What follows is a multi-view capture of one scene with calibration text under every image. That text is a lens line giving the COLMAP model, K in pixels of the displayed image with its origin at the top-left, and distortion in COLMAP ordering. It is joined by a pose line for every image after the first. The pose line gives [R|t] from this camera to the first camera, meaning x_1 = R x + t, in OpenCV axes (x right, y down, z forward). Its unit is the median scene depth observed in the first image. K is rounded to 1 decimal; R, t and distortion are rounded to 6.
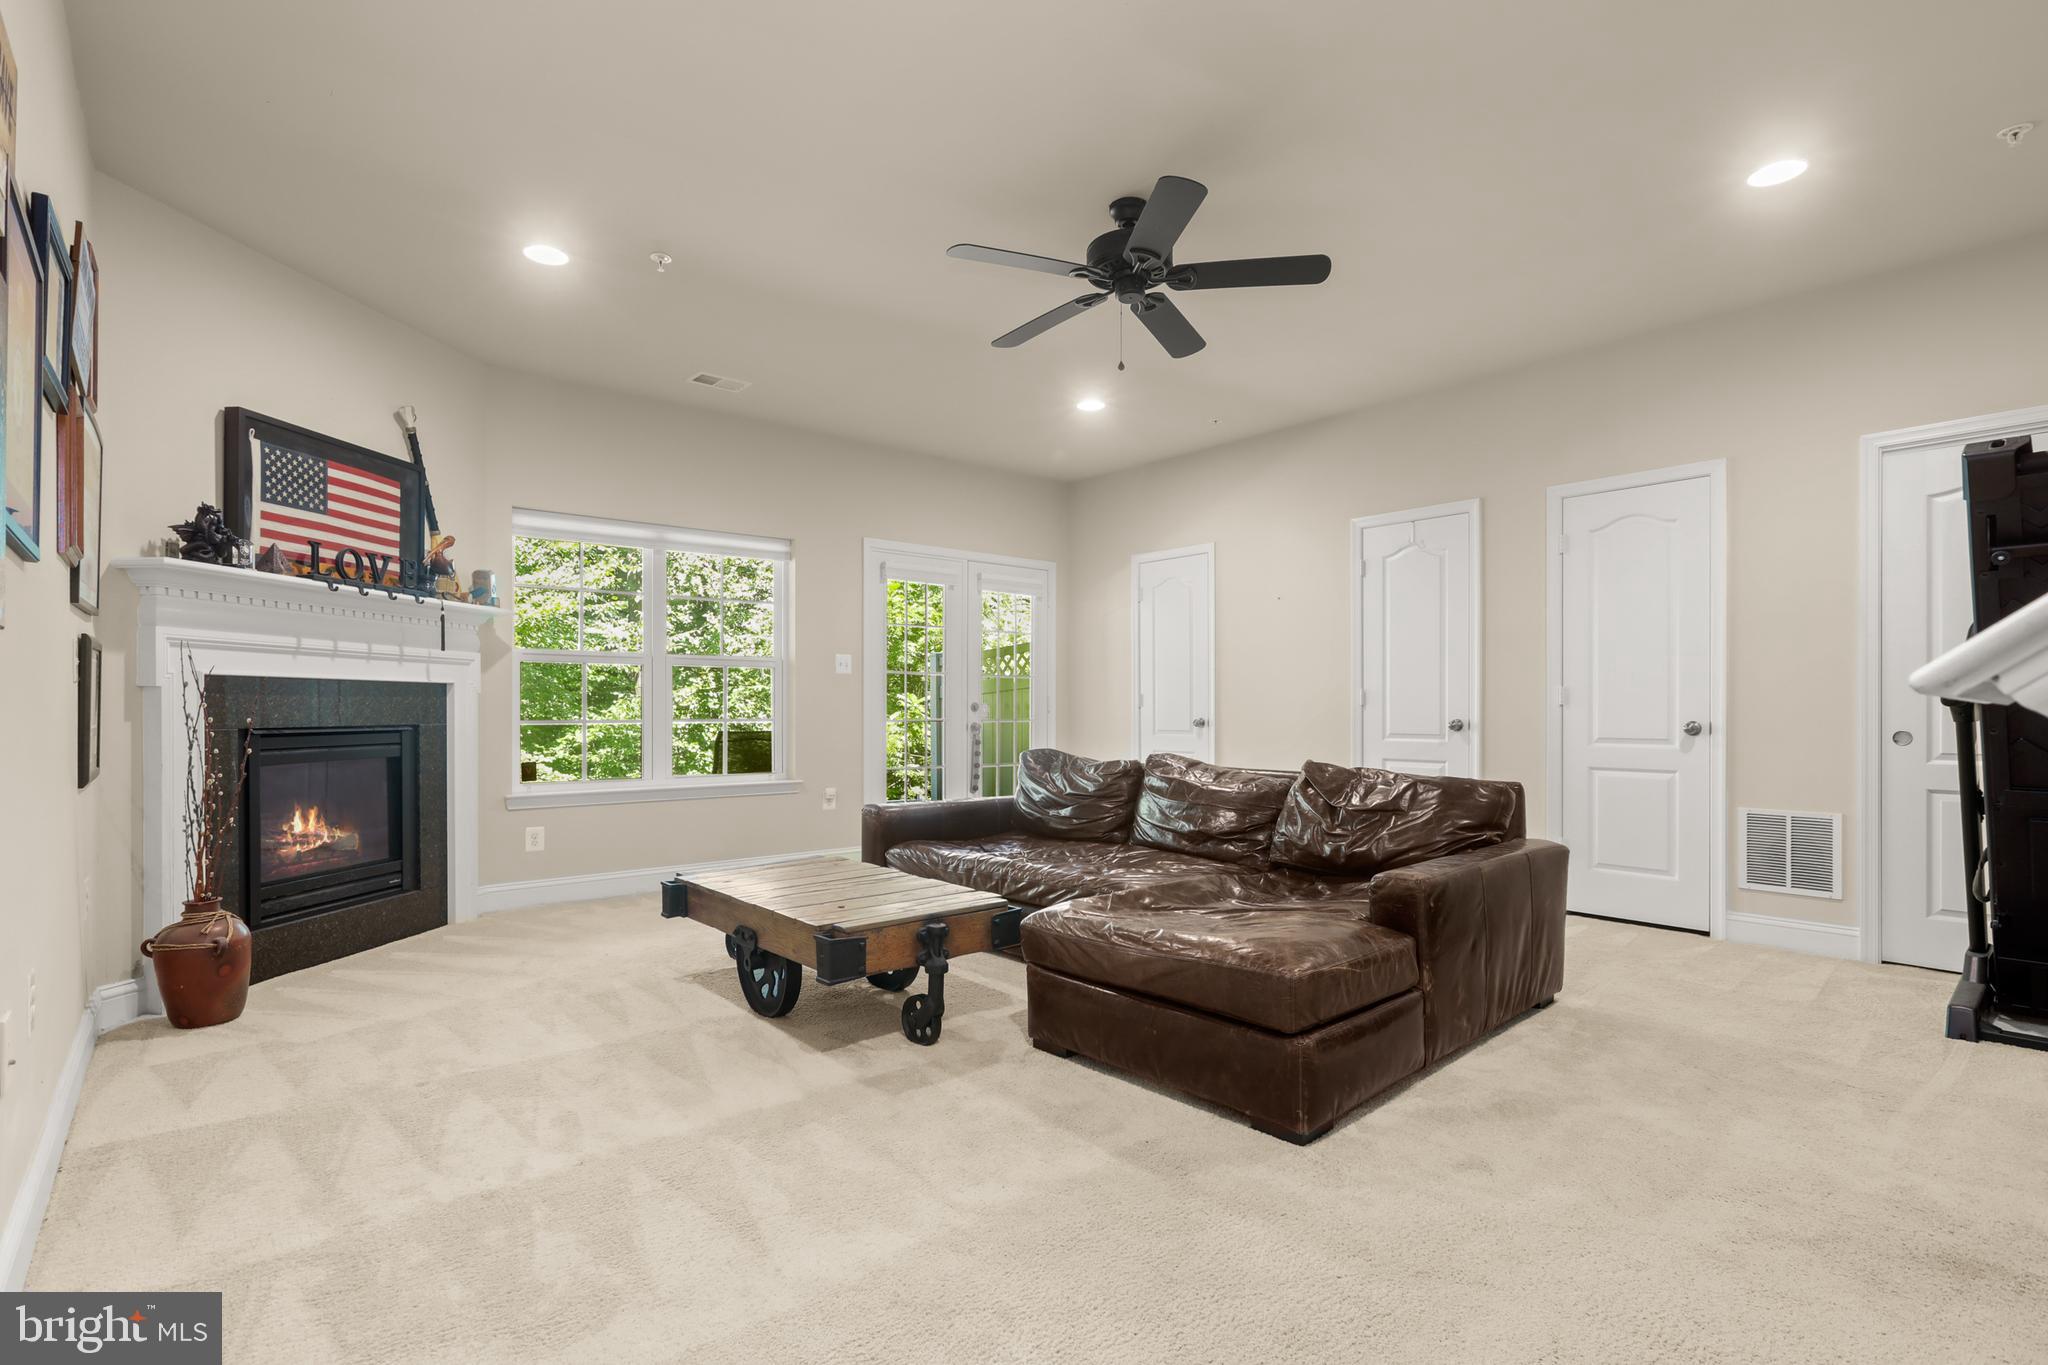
lens RADIAL K [[953.3, 0, 1022.7], [0, 953.3, 695.3], [0, 0, 1]] dist [-0.000962, -0.000272]
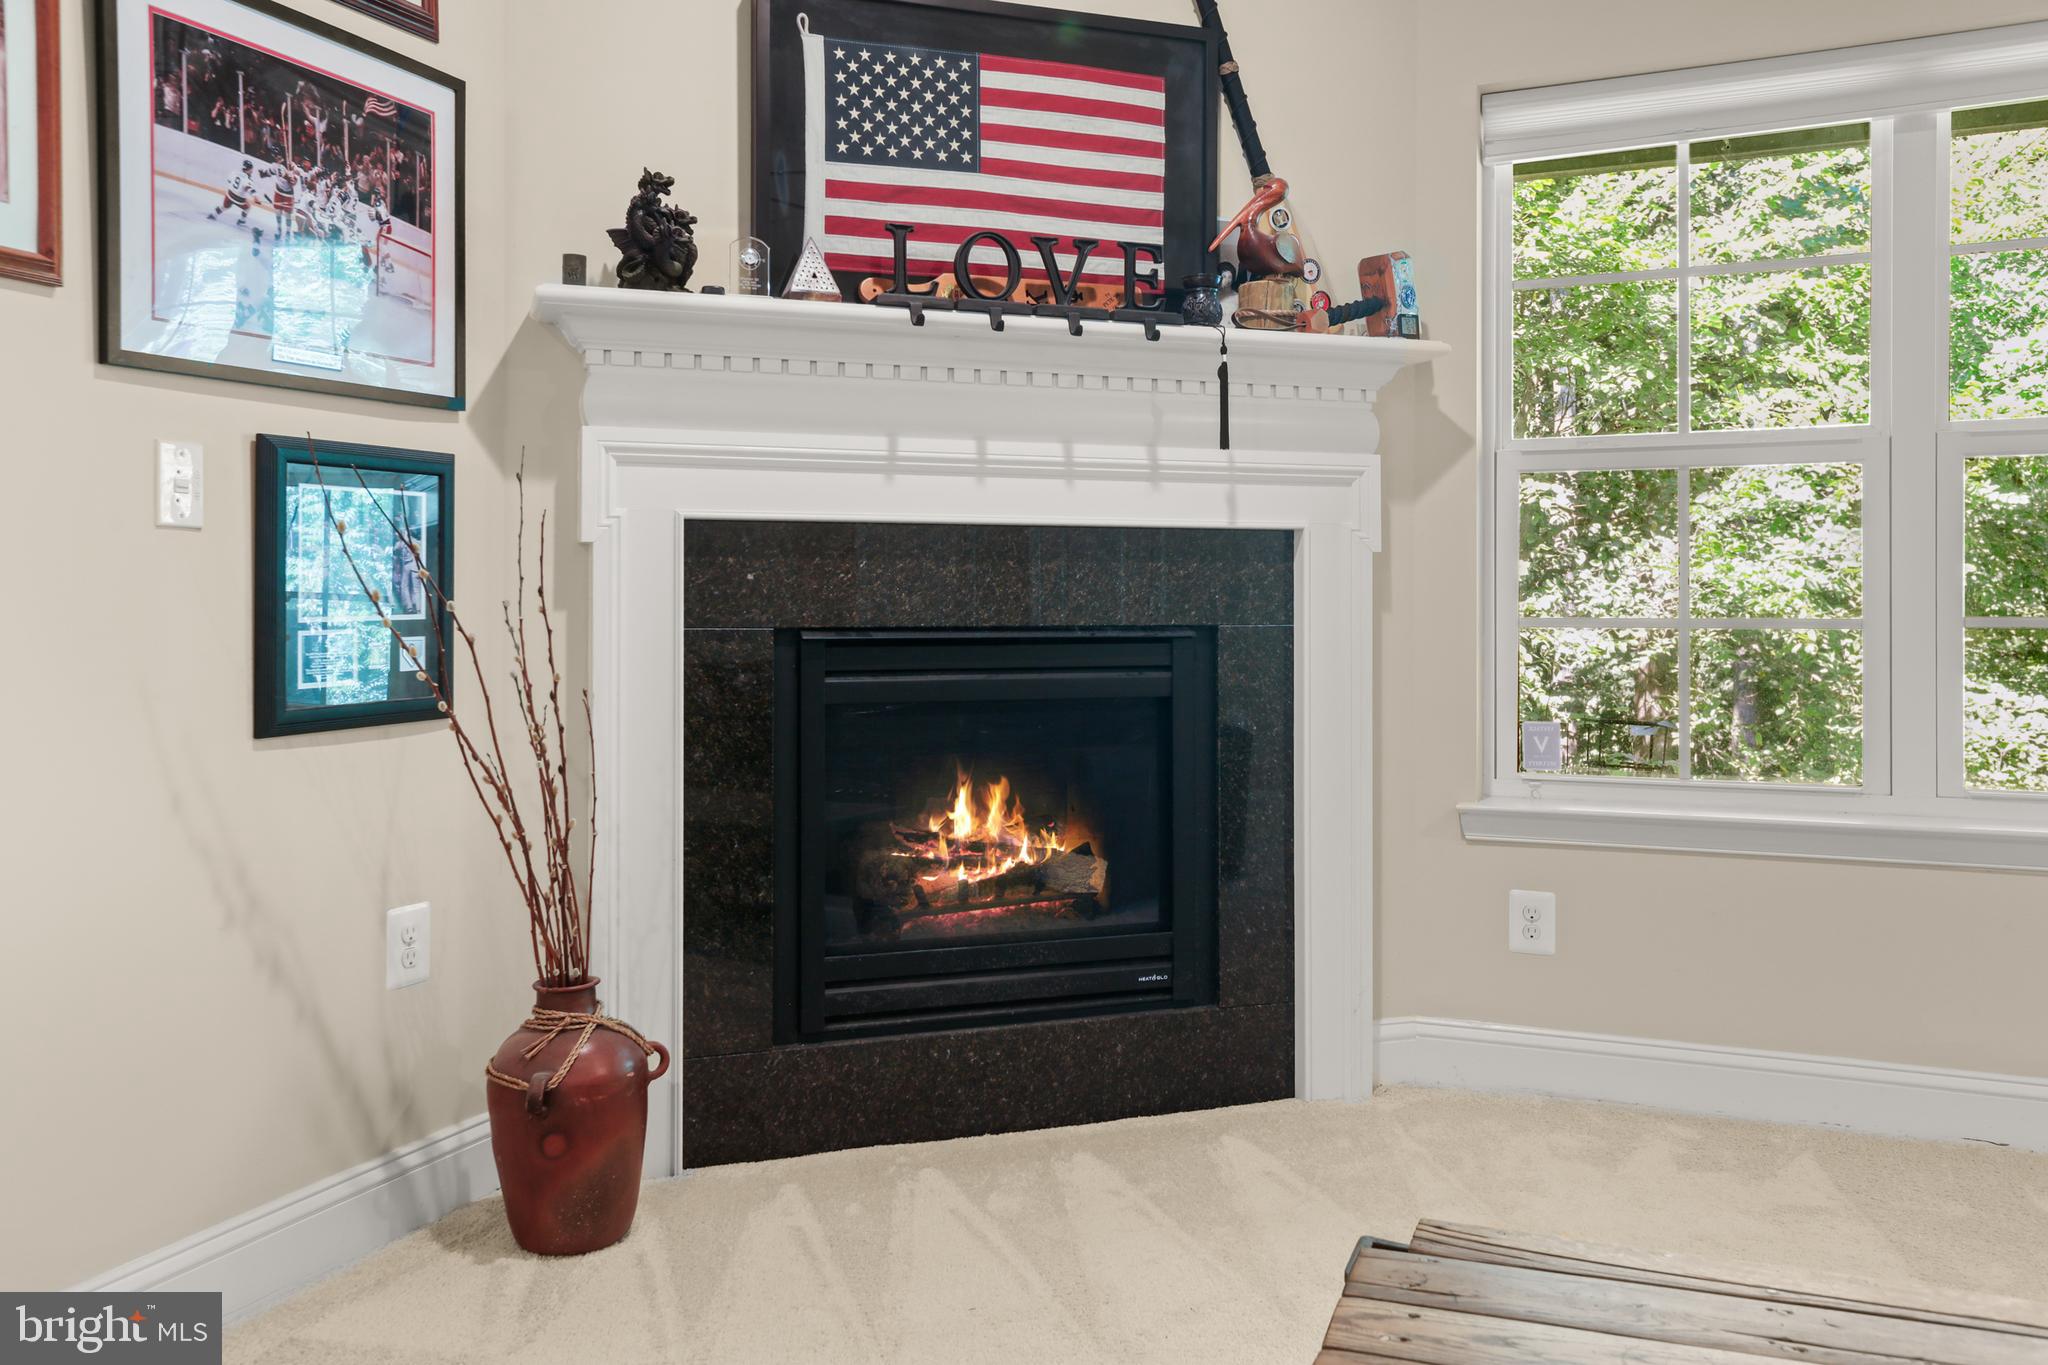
lens RADIAL K [[1545.5, 0, 1027.0], [0, 1545.5, 580.4], [0, 0, 1]] dist [0.054683, 0.001494]
pose [[0.442005, -0.002322, -0.897009, -0.037254], [0.007546, 0.999971, 0.001130, 0.010255], [0.896981, -0.007268, 0.442010, 0.678947]]
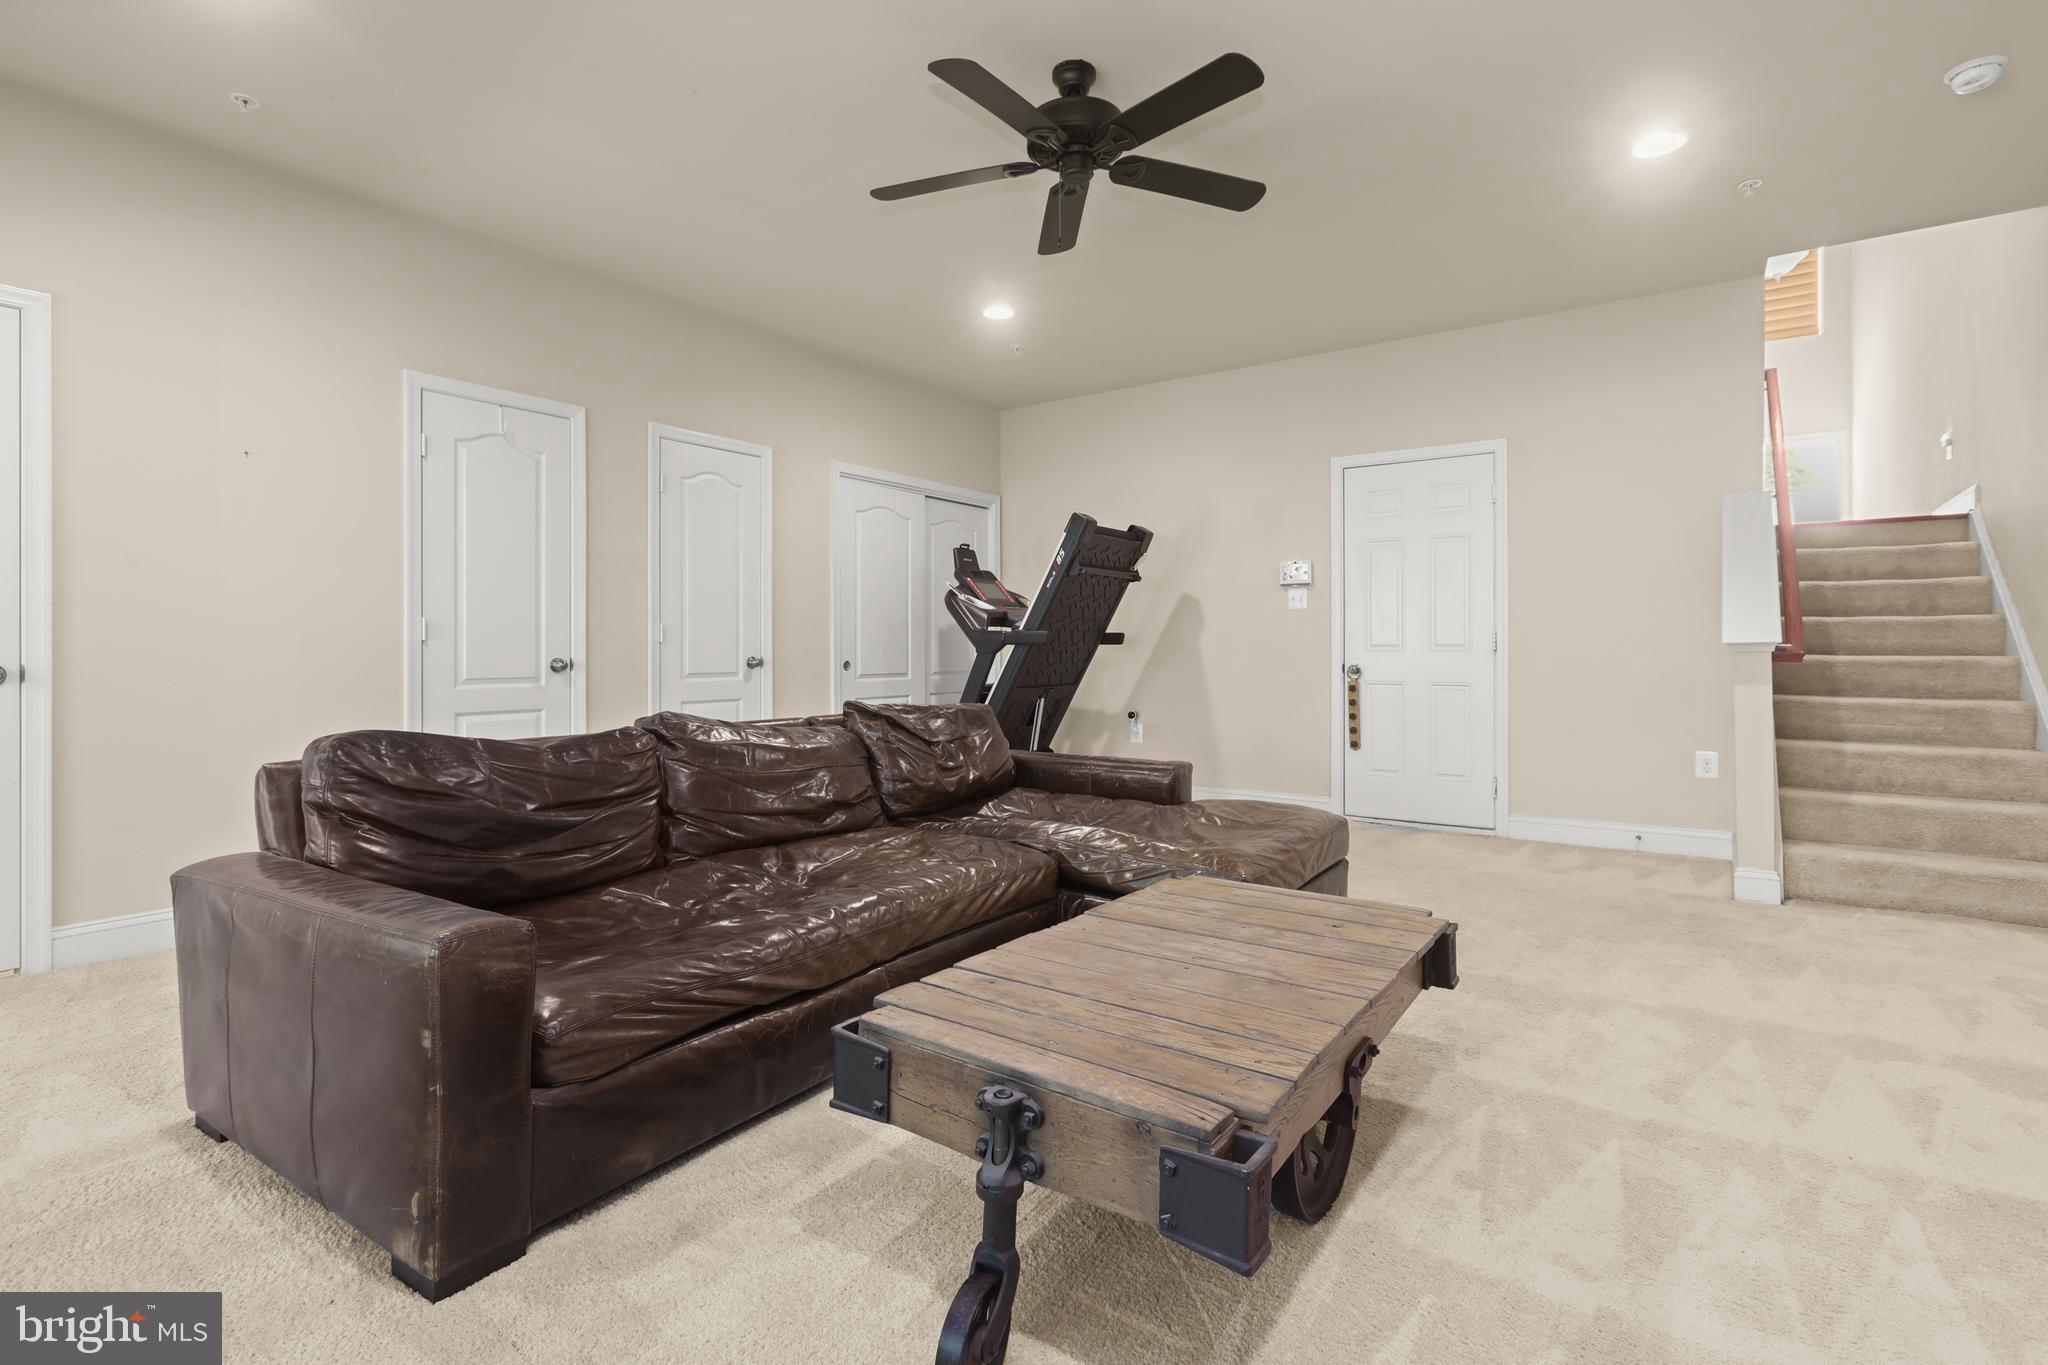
lens RADIAL K [[969.2, 0, 1024.0], [0, 969.2, 682.5], [0, 0, 1]] dist [0.000969, 0.000071]
pose [[-0.229871, -0.033375, 0.972649, -0.654772], [-0.013080, 0.999428, 0.031202, 0.019378], [-0.973133, -0.005550, -0.230176, 1.065424]]
